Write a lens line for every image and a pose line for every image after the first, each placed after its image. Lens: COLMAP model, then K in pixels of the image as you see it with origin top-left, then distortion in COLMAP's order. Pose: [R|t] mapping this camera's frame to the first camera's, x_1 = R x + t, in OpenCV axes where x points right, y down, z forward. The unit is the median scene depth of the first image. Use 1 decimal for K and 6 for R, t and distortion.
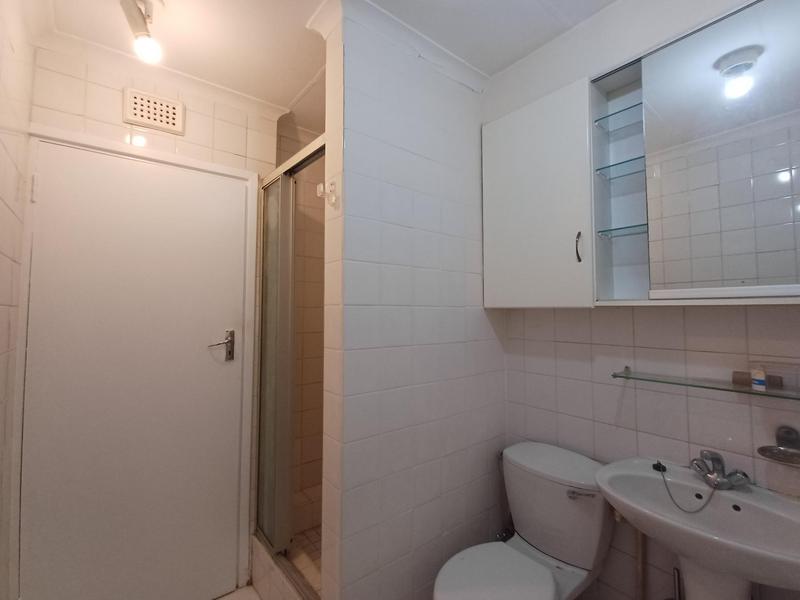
lens RADIAL K [[362.9, 0, 402.4], [0, 362.9, 296.0], [0, 0, 1]] dist [0.003821, 0.001227]
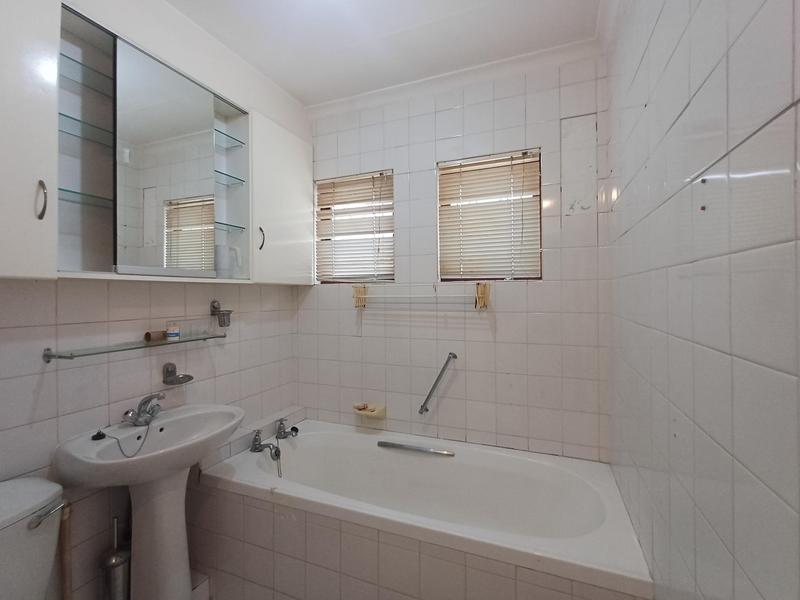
lens RADIAL K [[362.9, 0, 400.0], [0, 362.9, 296.1], [0, 0, 1]] dist [0.003821, 0.001227]
pose [[-0.476539, -0.014554, 0.879033, -0.623940], [-0.049347, 0.998729, -0.010215, 0.042825], [-0.877768, -0.048246, -0.476651, 0.783391]]
